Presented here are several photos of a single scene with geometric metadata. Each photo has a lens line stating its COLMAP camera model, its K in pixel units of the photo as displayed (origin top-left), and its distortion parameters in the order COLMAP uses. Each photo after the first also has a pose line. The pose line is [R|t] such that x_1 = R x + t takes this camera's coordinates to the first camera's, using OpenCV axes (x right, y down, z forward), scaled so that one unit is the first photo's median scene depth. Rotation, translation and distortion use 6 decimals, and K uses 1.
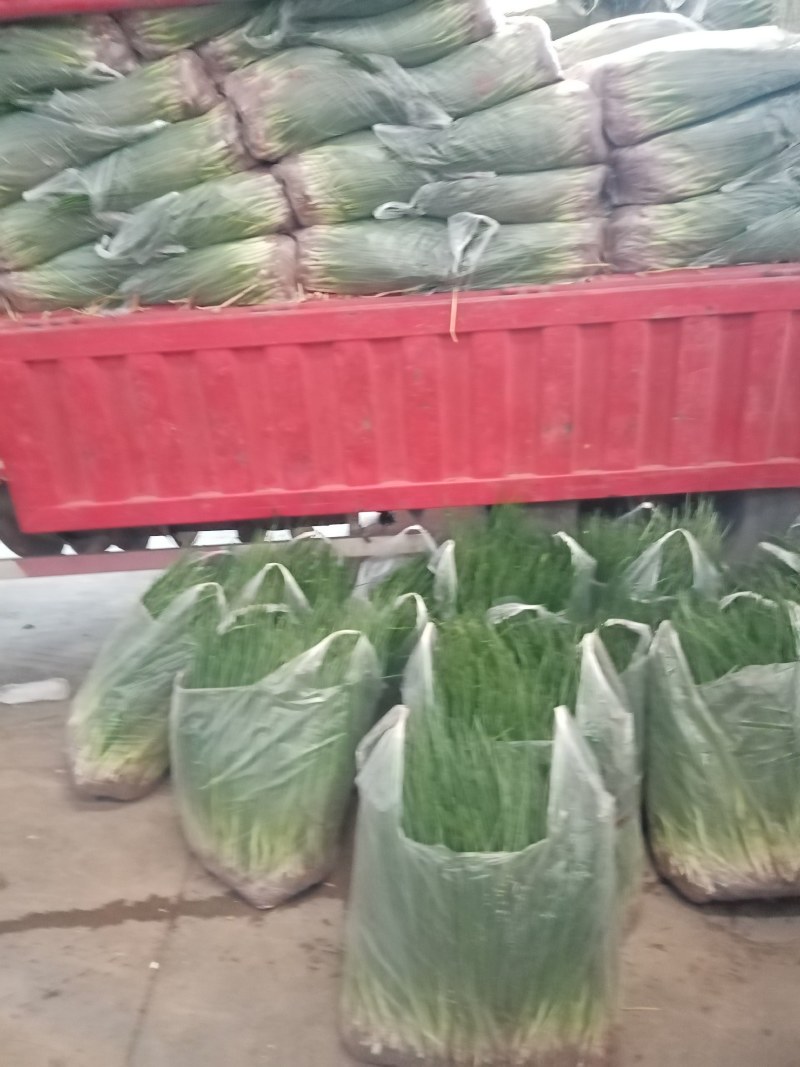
lens RADIAL K [[843.9, 0, 401.1], [0, 843.9, 534.4], [0, 0, 1]] dist [0.056408, -0.113696]
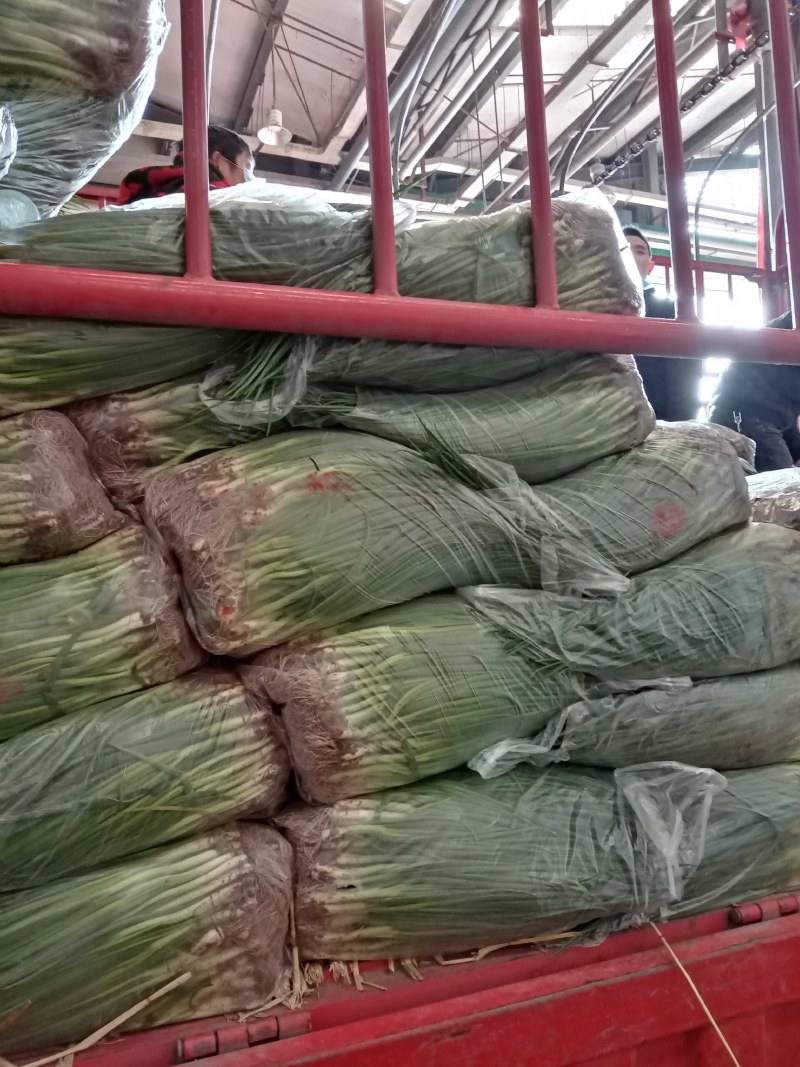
lens RADIAL K [[843.9, 0, 401.1], [0, 843.9, 534.4], [0, 0, 1]] dist [0.056408, -0.113696]
pose [[0.929903, 0.044119, 0.365150, -0.238869], [0.127407, 0.892677, -0.432314, -0.307505], [-0.345035, 0.448532, 0.824482, 0.609308]]
